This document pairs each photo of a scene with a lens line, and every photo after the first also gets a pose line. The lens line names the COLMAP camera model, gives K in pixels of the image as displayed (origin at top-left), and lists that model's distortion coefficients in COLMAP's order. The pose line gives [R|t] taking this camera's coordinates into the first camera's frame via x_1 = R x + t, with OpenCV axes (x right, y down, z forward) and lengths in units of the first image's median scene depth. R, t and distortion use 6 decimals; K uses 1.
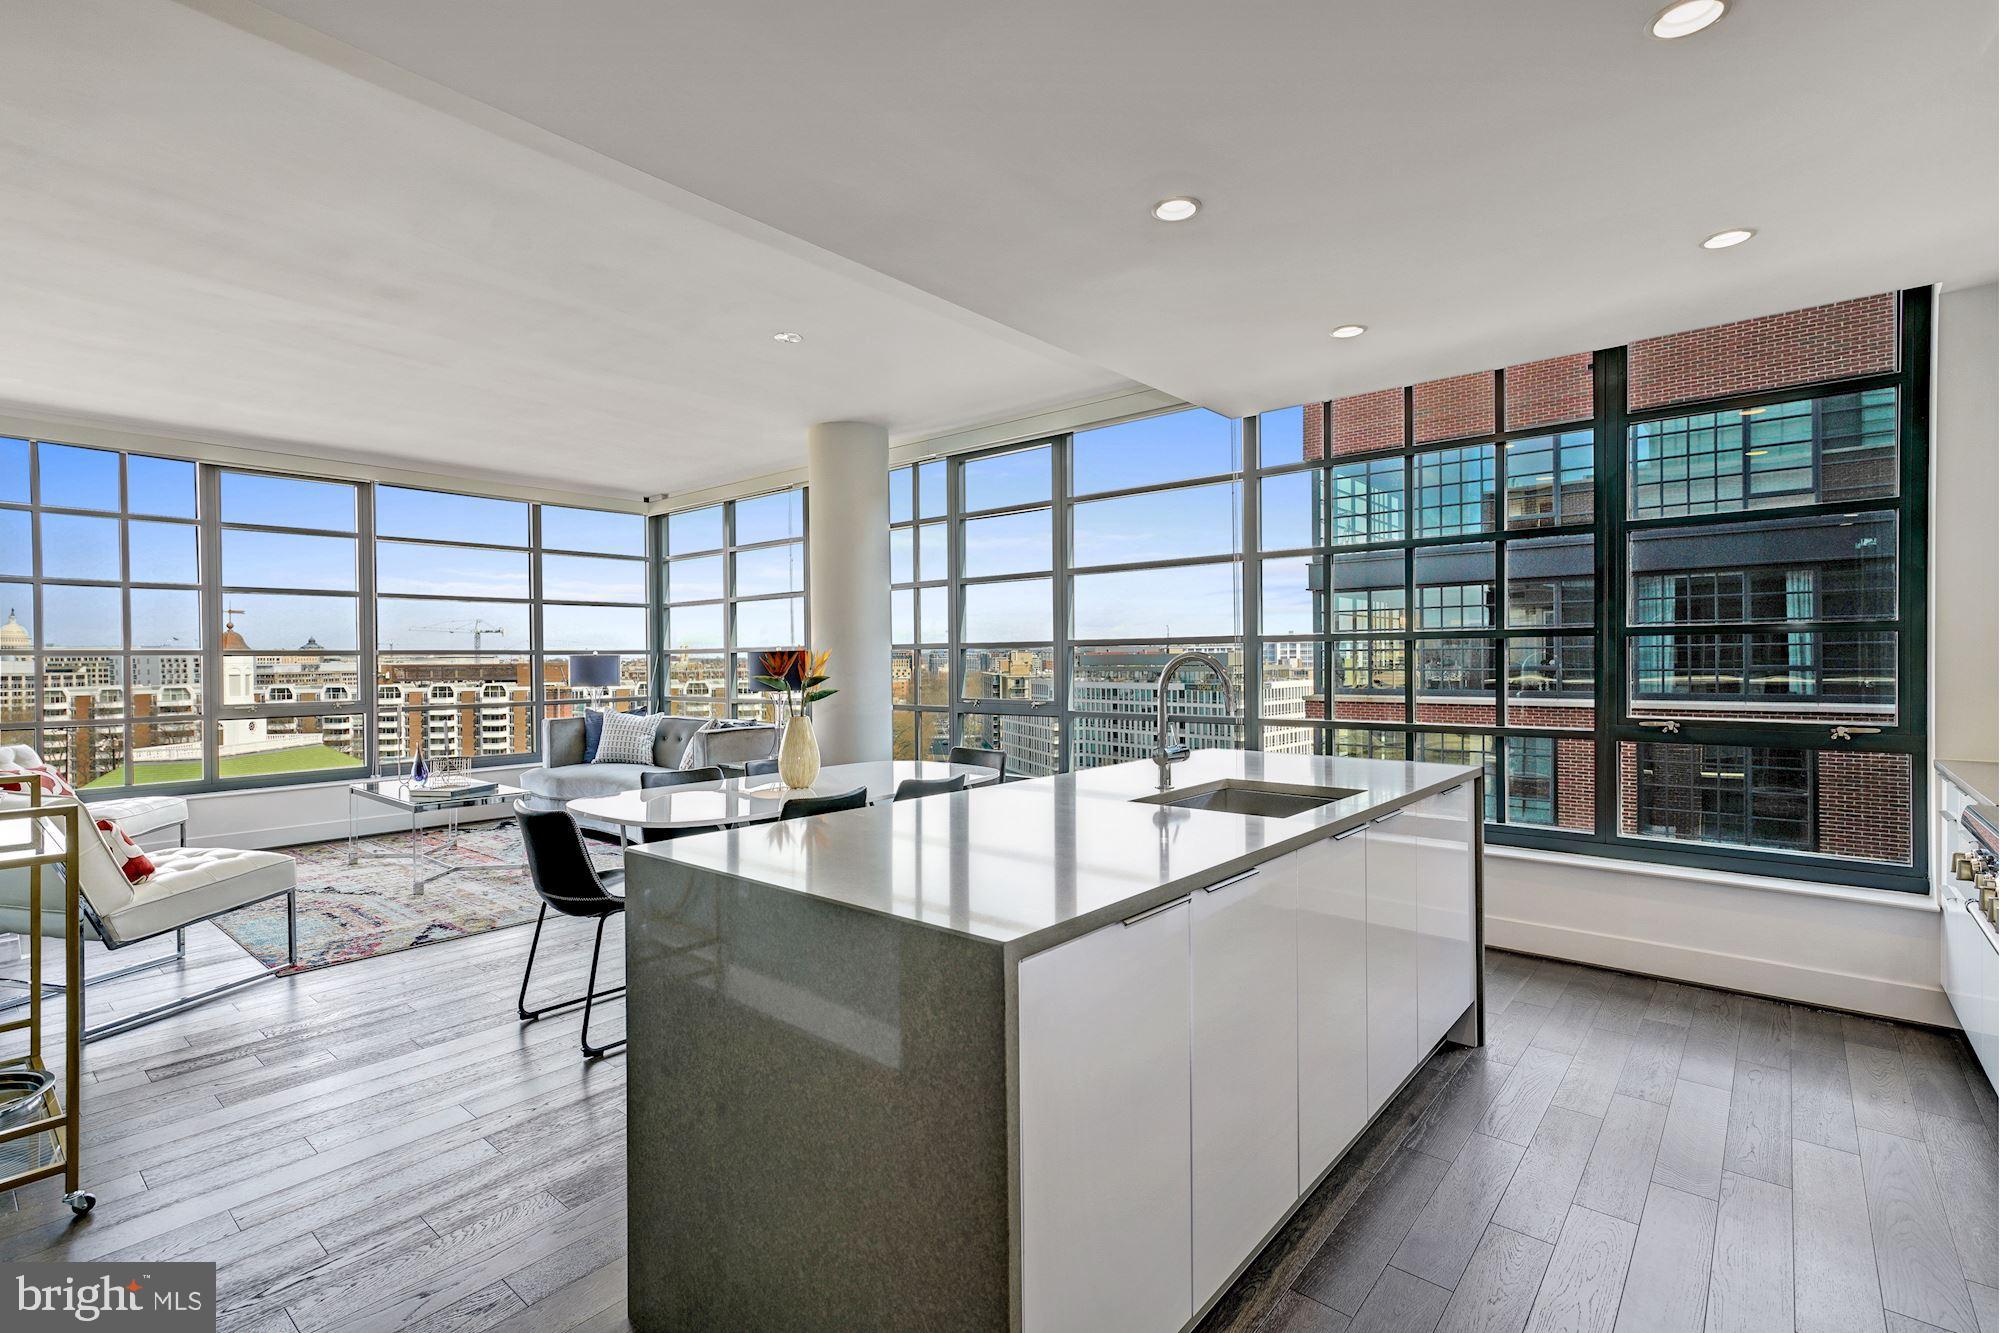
lens RADIAL K [[907.5, 0, 996.4], [0, 907.5, 667.2], [0, 0, 1]] dist [0.012409, 0.000172]
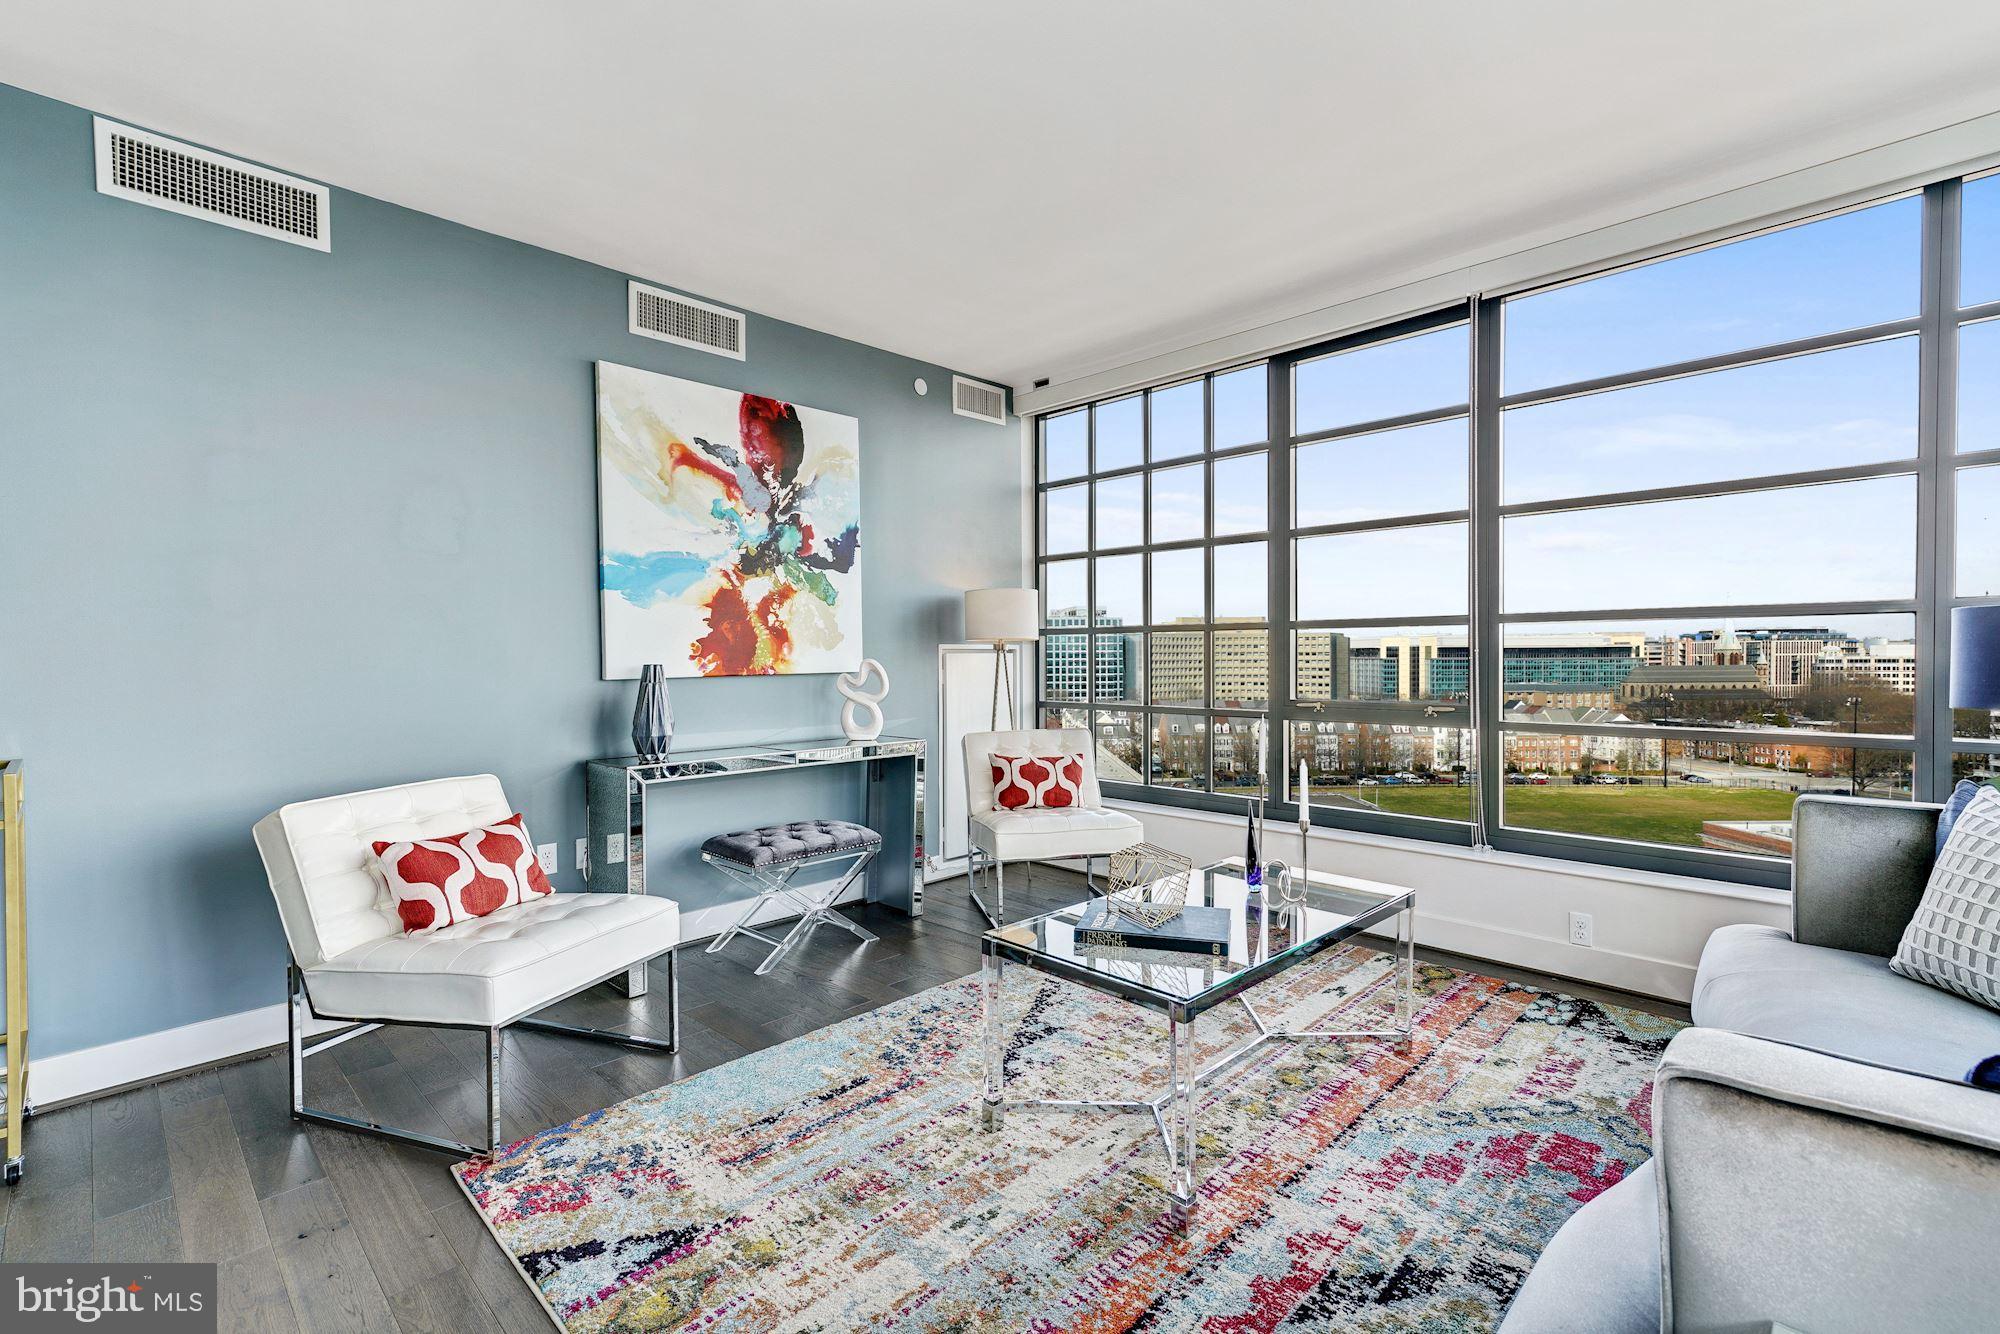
lens RADIAL K [[907.5, 0, 996.4], [0, 907.5, 661.4], [0, 0, 1]] dist [0.012409, 0.000172]
pose [[-0.099945, 0.015548, -0.994871, -0.107300], [-0.001500, 0.999874, 0.015777, 0.001015], [0.994992, 0.003069, -0.099909, 0.673752]]
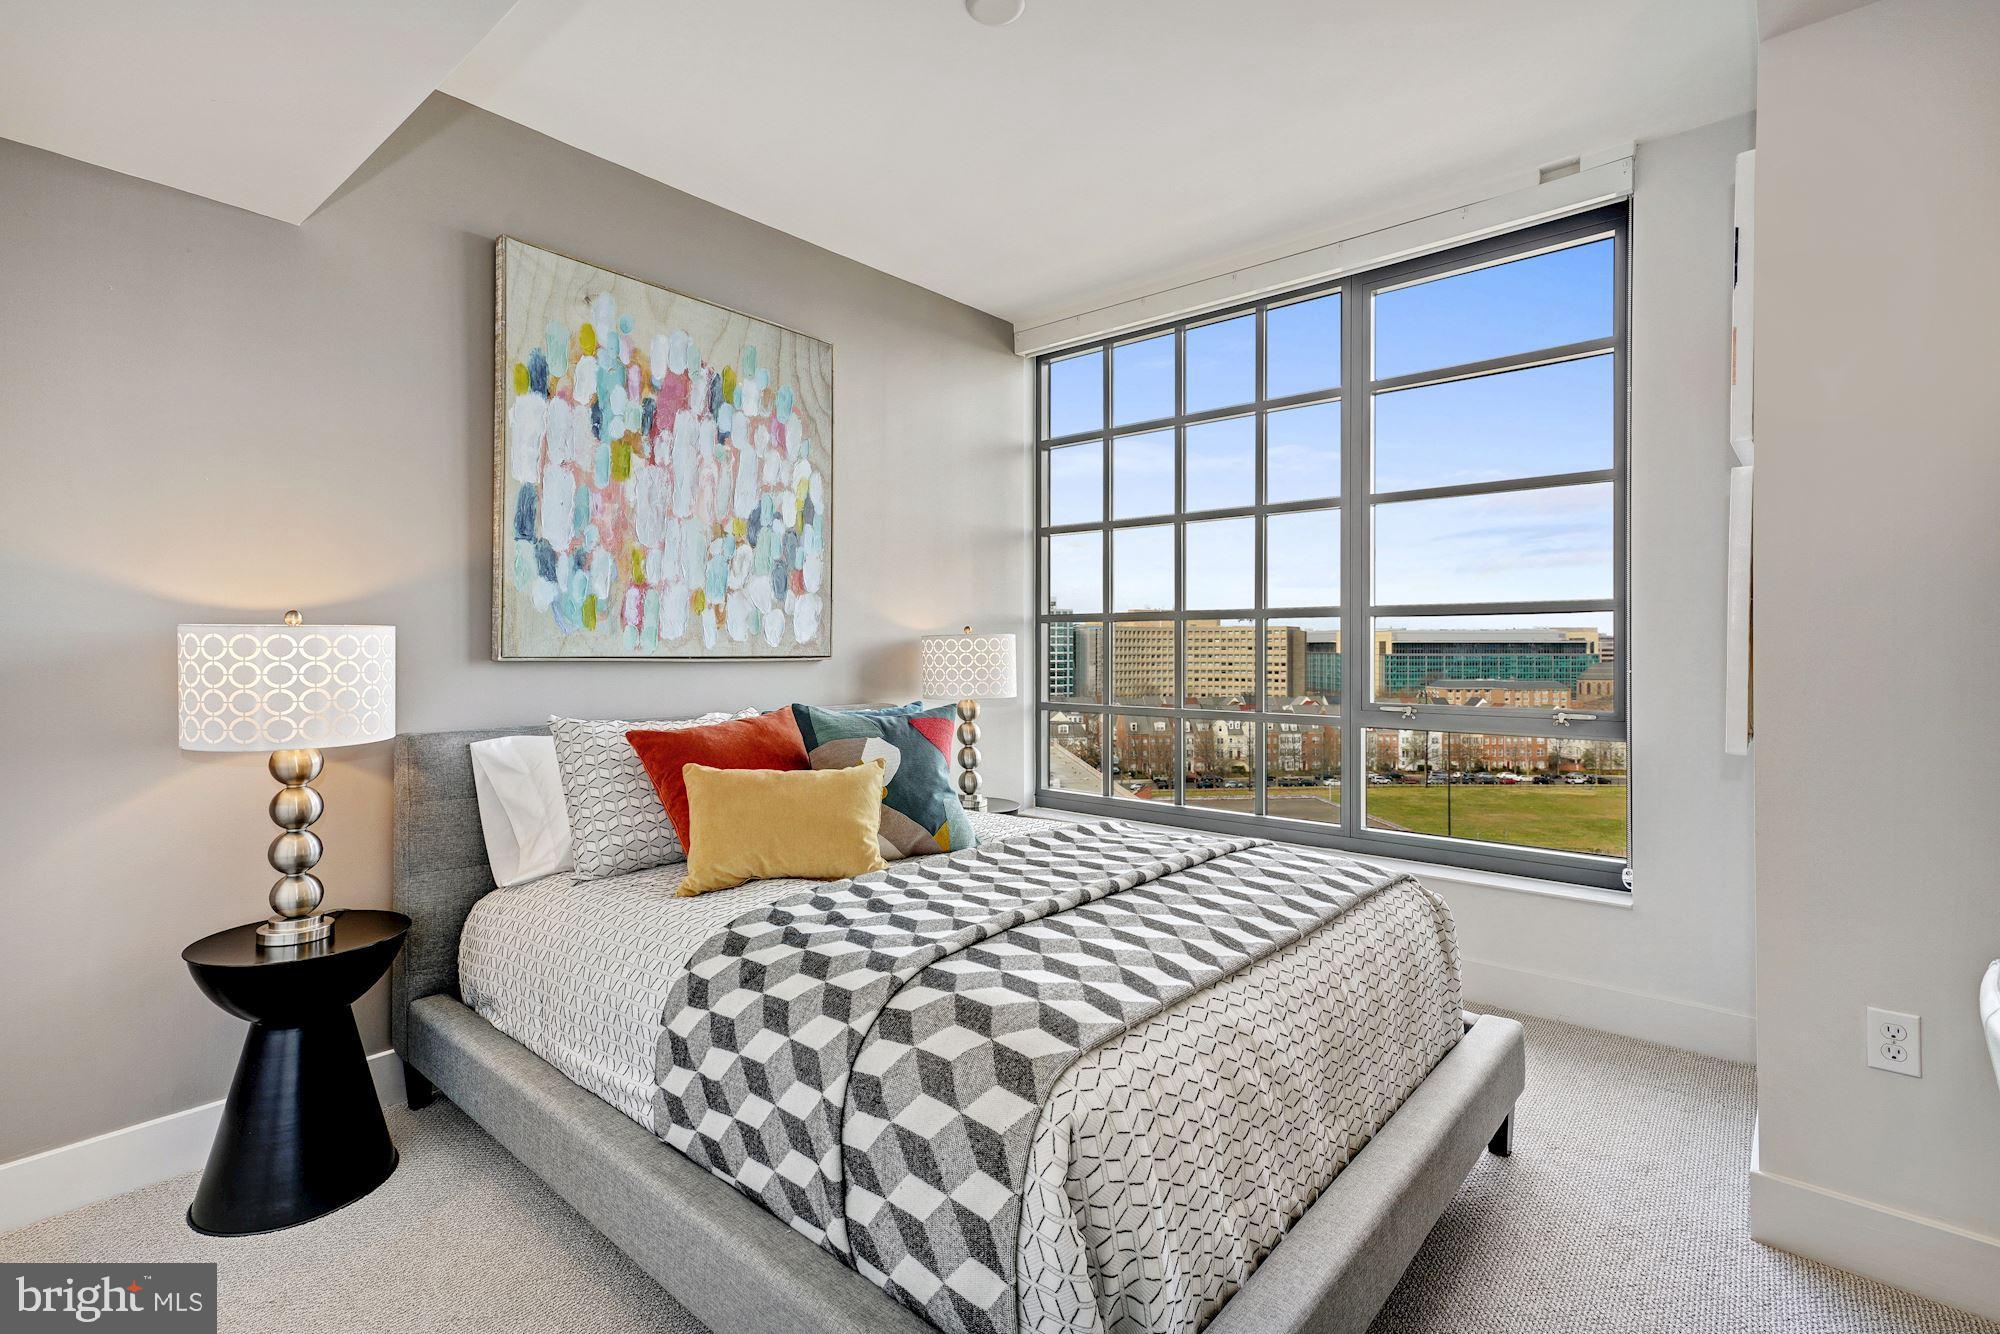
lens RADIAL K [[907.5, 0, 1004.7], [0, 907.5, 661.9], [0, 0, 1]] dist [0.012409, 0.000172]
pose [[0.010048, 0.023445, -0.999675, -0.221079], [-0.009540, 0.999682, 0.023349, 0.003654], [0.999904, 0.009302, 0.010269, 0.609467]]
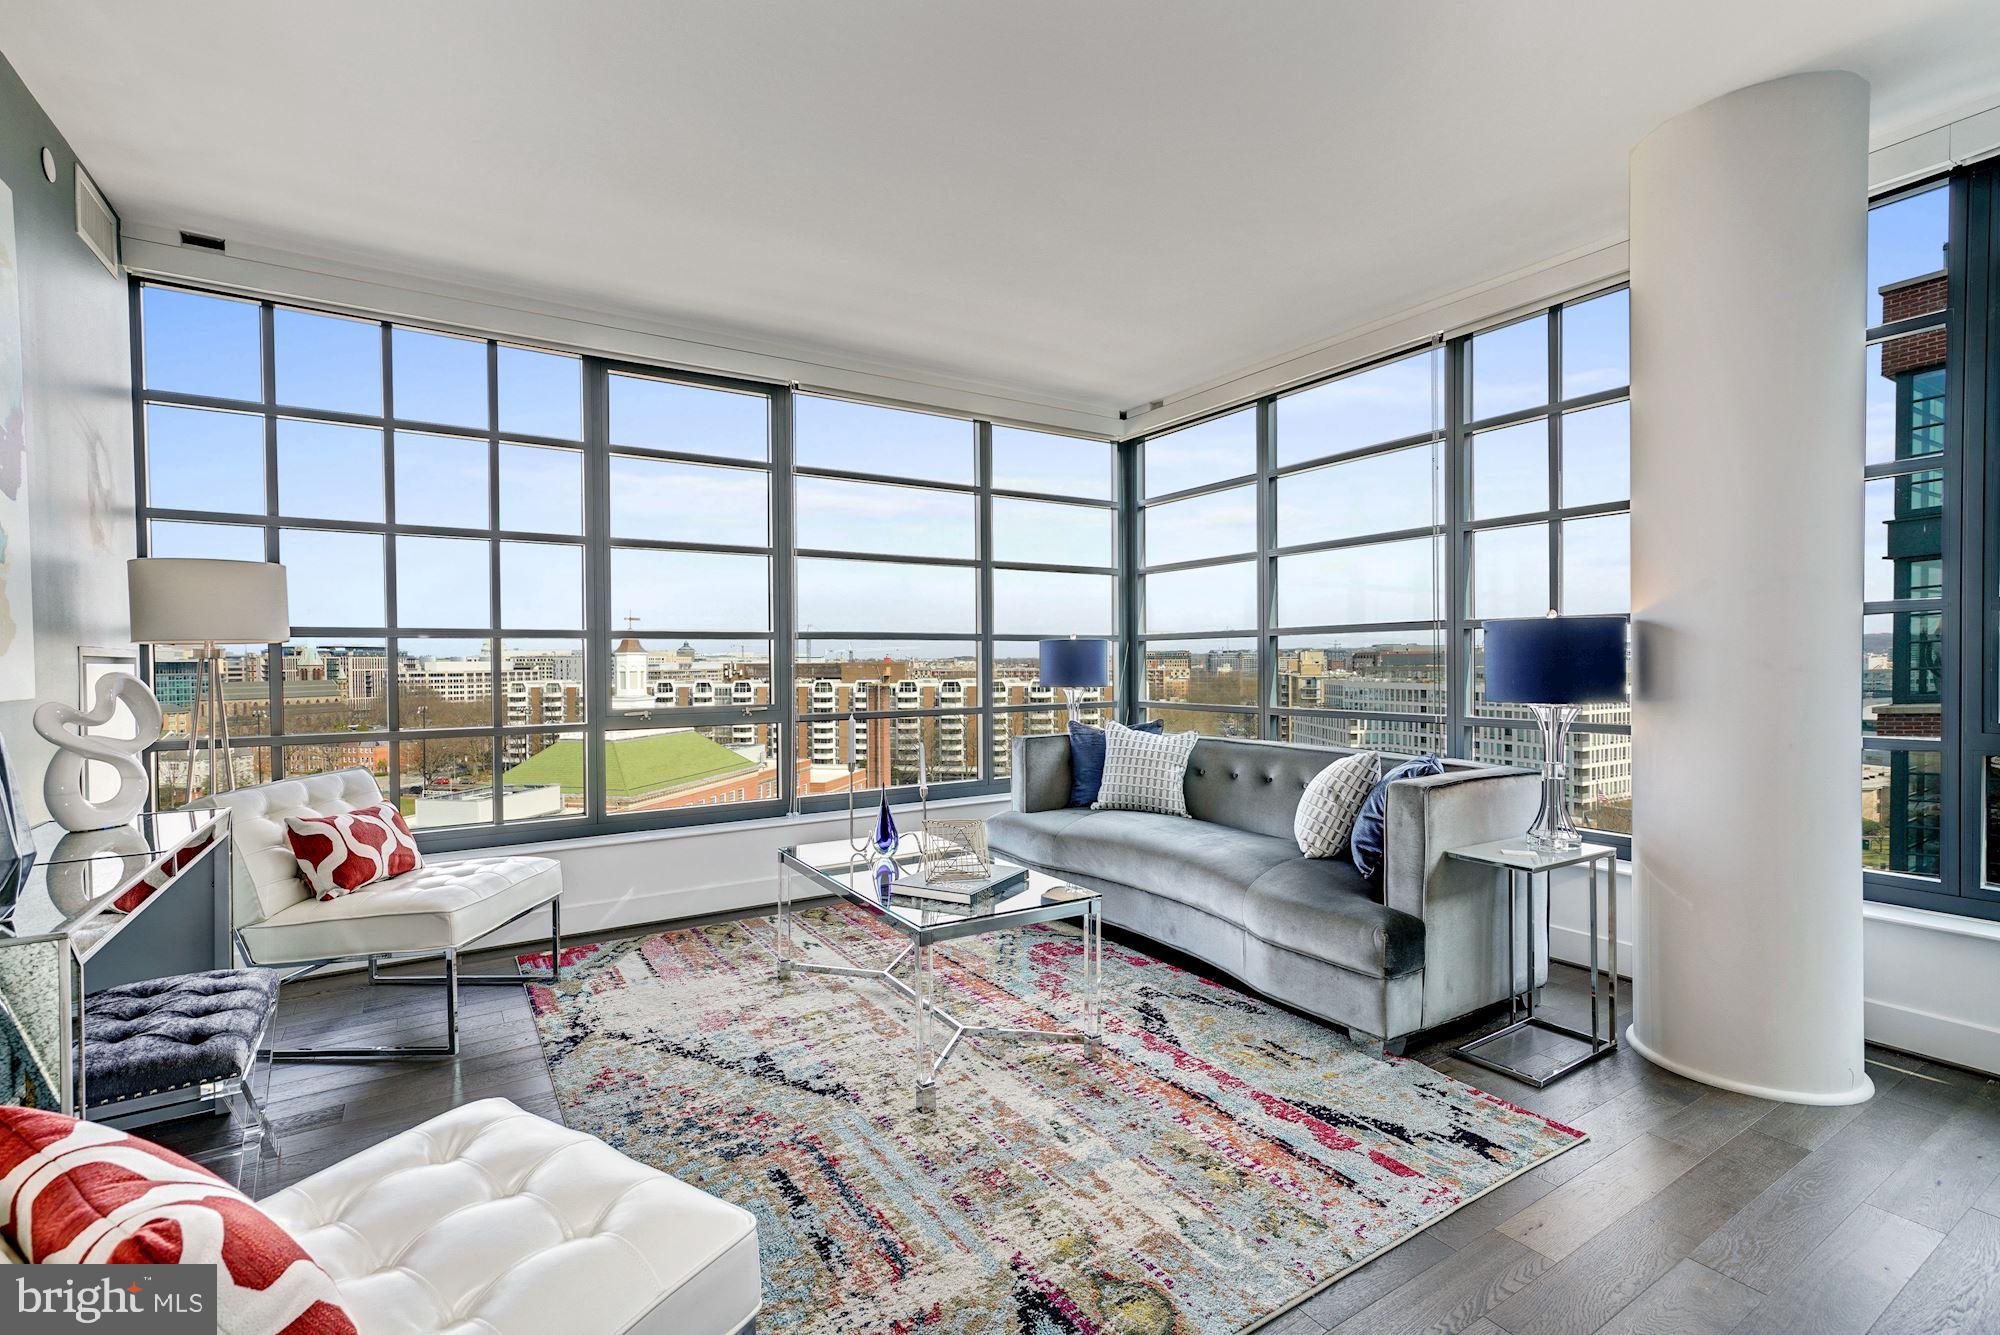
lens RADIAL K [[907.5, 0, 1009.4], [0, 907.5, 664.1], [0, 0, 1]] dist [0.012409, 0.000172]
pose [[0.954775, 0.001293, -0.297325, -0.283195], [-0.001978, 0.999996, -0.002003, 0.005700], [0.297321, 0.002501, 0.954774, 0.347528]]
